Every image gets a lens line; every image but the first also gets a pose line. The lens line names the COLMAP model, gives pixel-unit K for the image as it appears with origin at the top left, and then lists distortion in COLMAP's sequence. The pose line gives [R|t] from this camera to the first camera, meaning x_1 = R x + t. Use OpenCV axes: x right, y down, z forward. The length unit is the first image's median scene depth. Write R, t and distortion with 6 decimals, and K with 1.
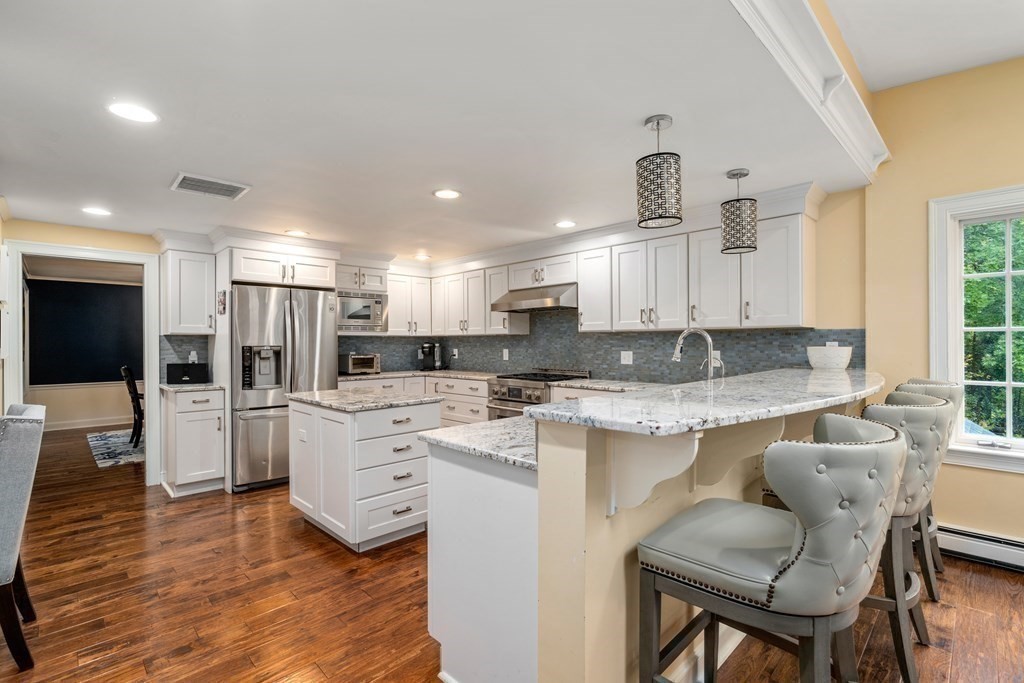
lens RADIAL K [[470.6, 0, 514.4], [0, 470.6, 343.6], [0, 0, 1]] dist [-0.002889, 0.000460]
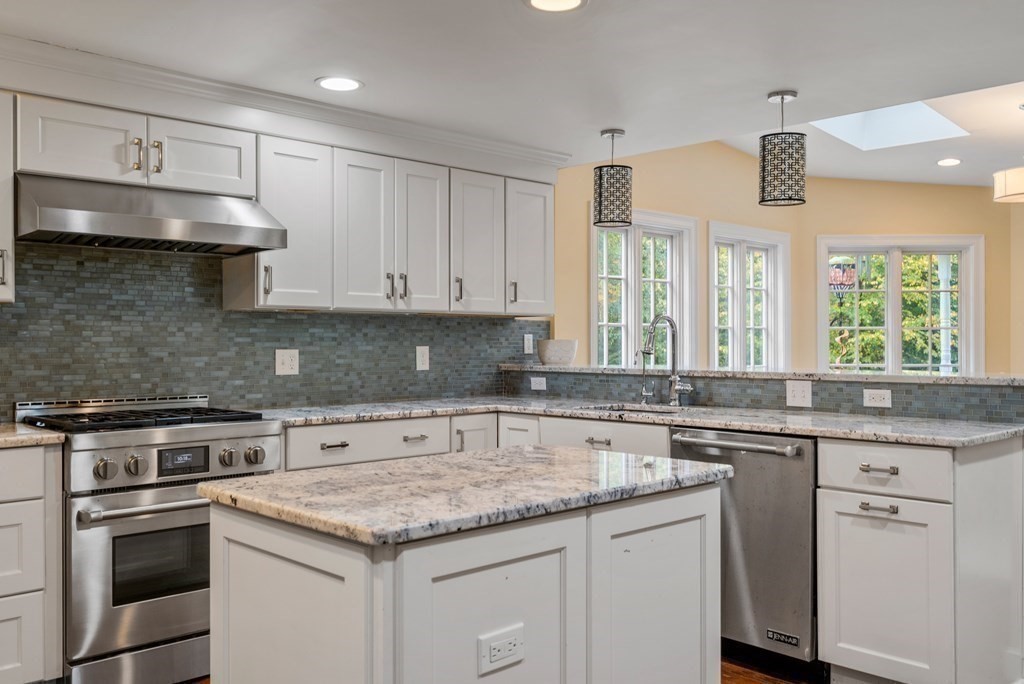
lens RADIAL K [[879.1, 0, 520.3], [0, 879.1, 343.2], [0, 0, 1]] dist [0.014663, -0.006298]
pose [[0.019176, 0.005554, 0.999801, -0.740048], [0.004720, 0.999973, -0.005645, 0.016595], [-0.999805, 0.004827, 0.019149, 0.754595]]
